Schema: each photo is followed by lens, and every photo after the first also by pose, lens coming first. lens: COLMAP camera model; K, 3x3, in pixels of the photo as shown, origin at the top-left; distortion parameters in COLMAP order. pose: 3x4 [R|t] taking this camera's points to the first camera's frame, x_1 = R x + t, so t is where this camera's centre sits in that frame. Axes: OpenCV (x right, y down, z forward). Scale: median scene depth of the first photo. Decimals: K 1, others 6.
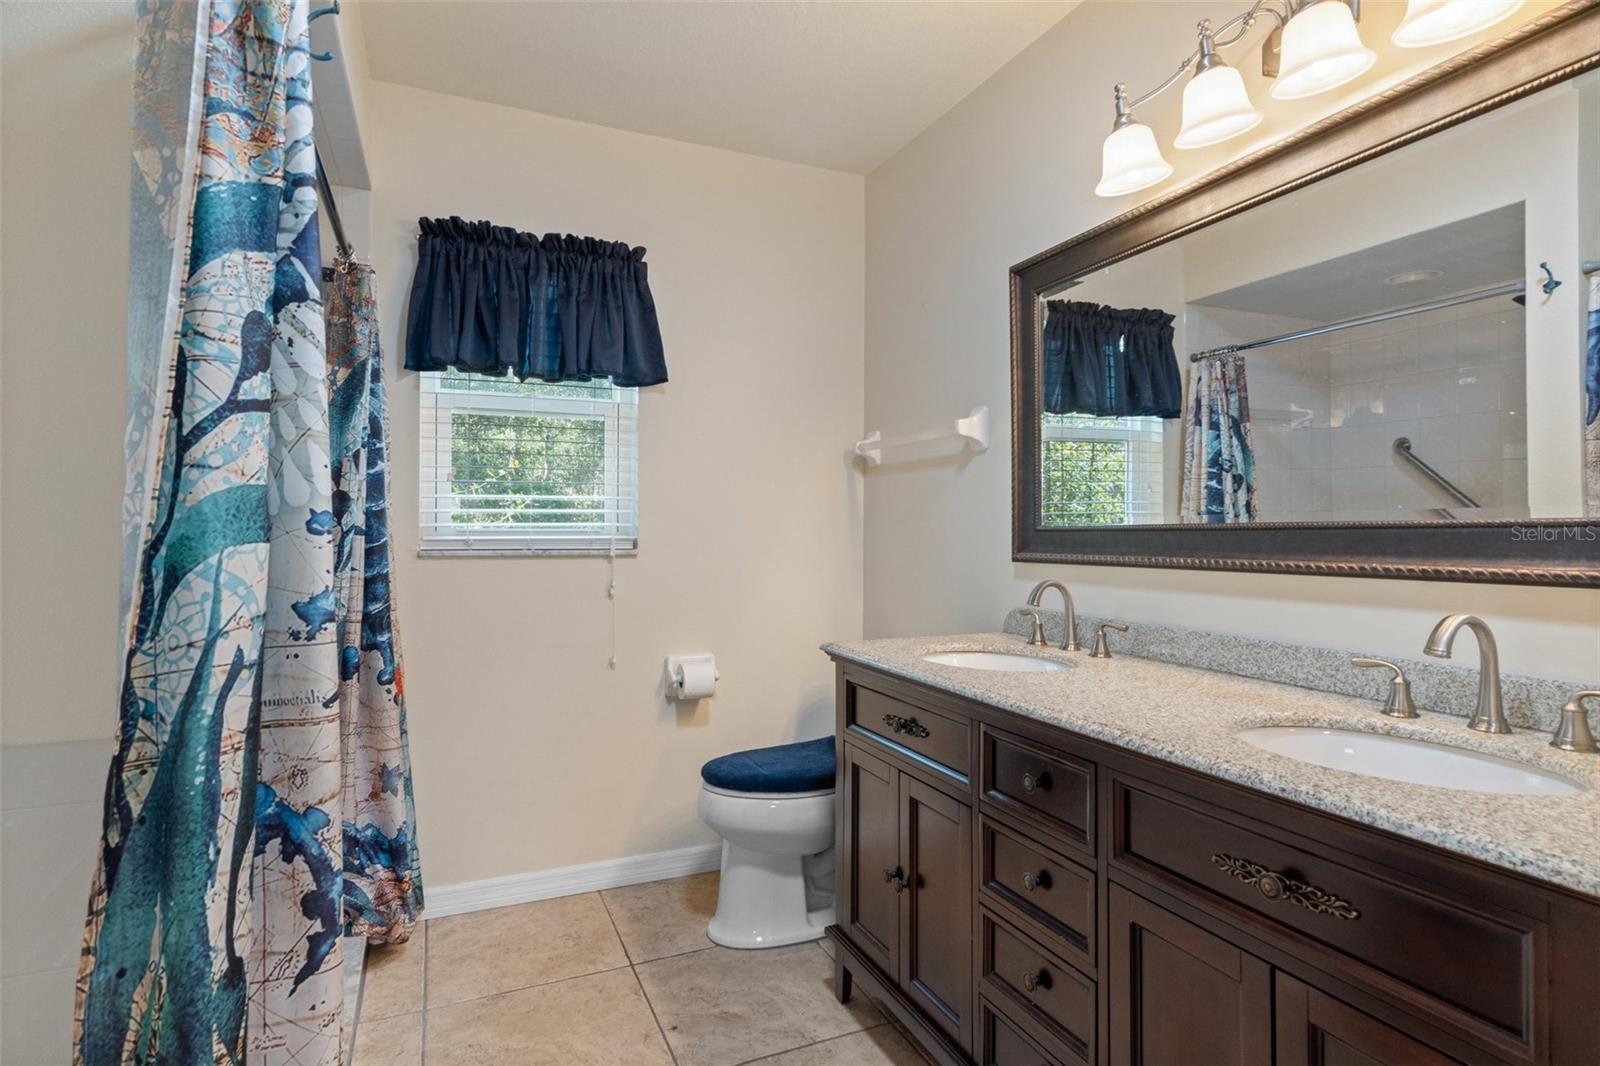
lens RADIAL K [[822.9, 0, 803.3], [0, 822.9, 526.1], [0, 0, 1]] dist [0.003149, -0.000492]
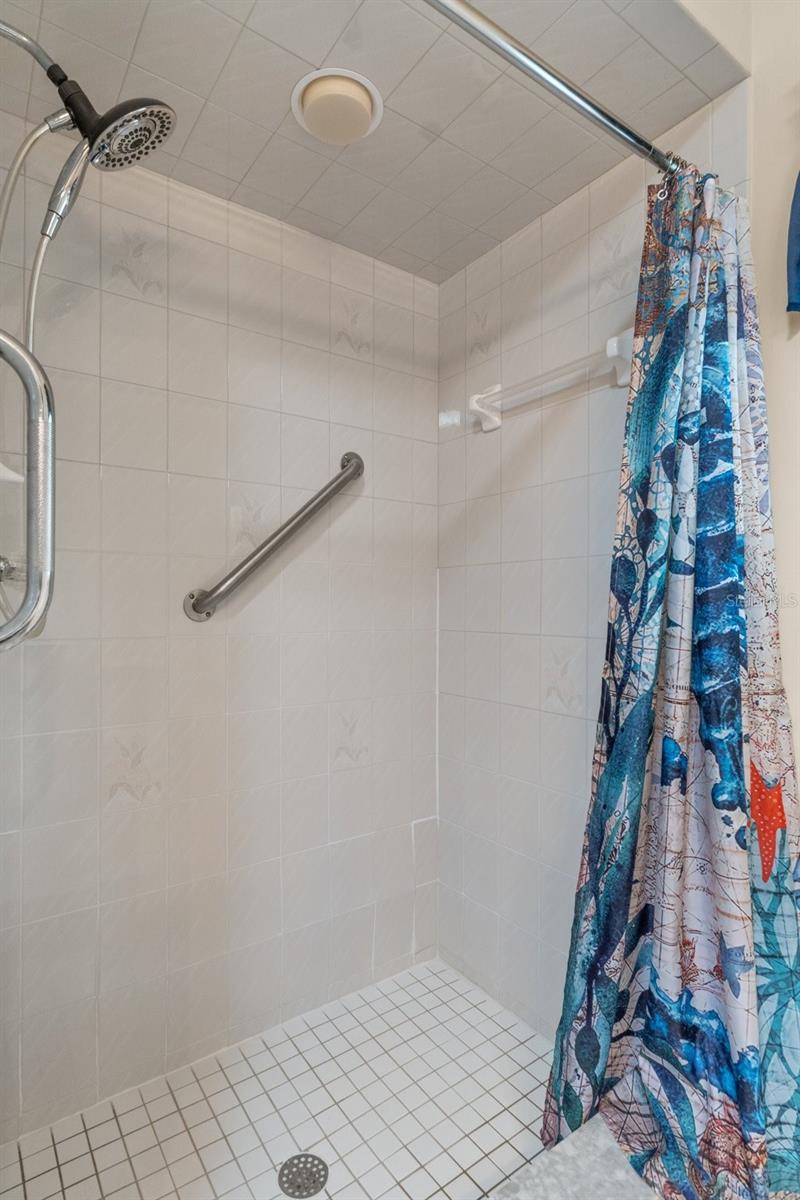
lens RADIAL K [[617.2, 0, 400.0], [0, 617.2, 600.0], [0, 0, 1]] dist [0.003149, -0.000492]
pose [[0.204516, -0.010804, -0.978804, -0.092598], [-0.004285, 0.999920, -0.011932, 0.039499], [0.978854, 0.006635, 0.204453, 0.674841]]
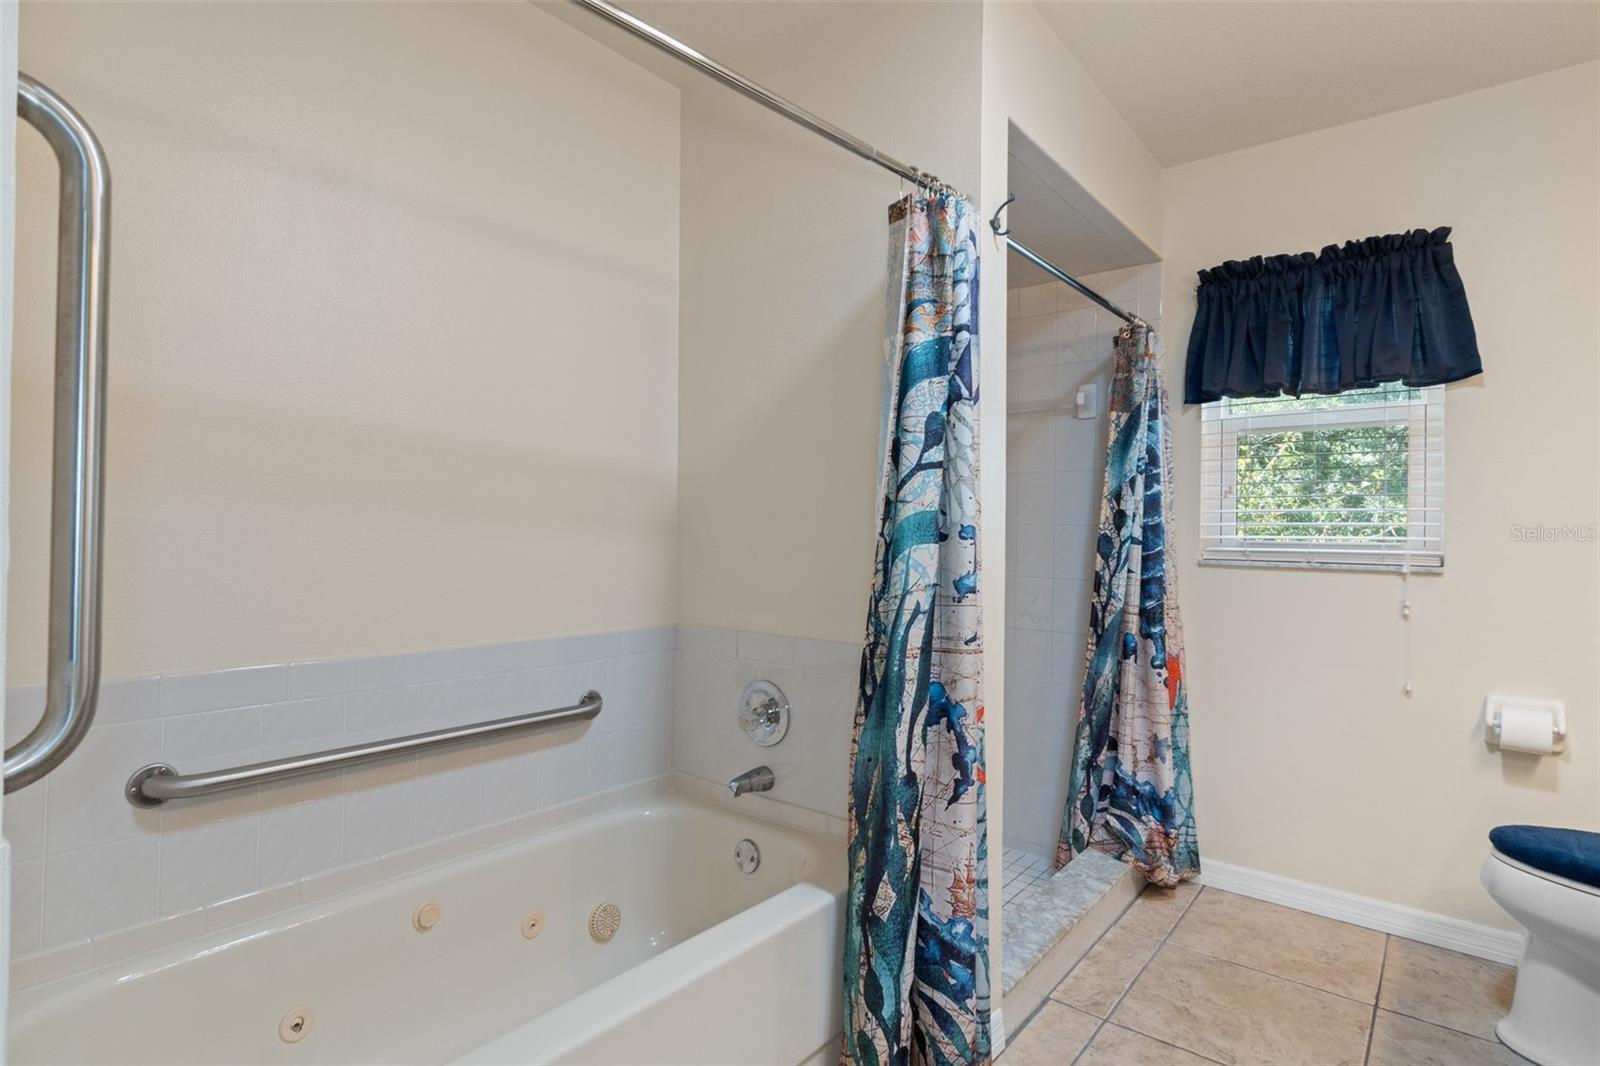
lens RADIAL K [[822.9, 0, 803.3], [0, 822.9, 526.1], [0, 0, 1]] dist [0.003149, -0.000492]
pose [[0.462024, -0.004343, -0.886857, 0.335207], [-0.011408, 0.999876, -0.010840, 0.002266], [0.886794, 0.015125, 0.461917, -0.023809]]
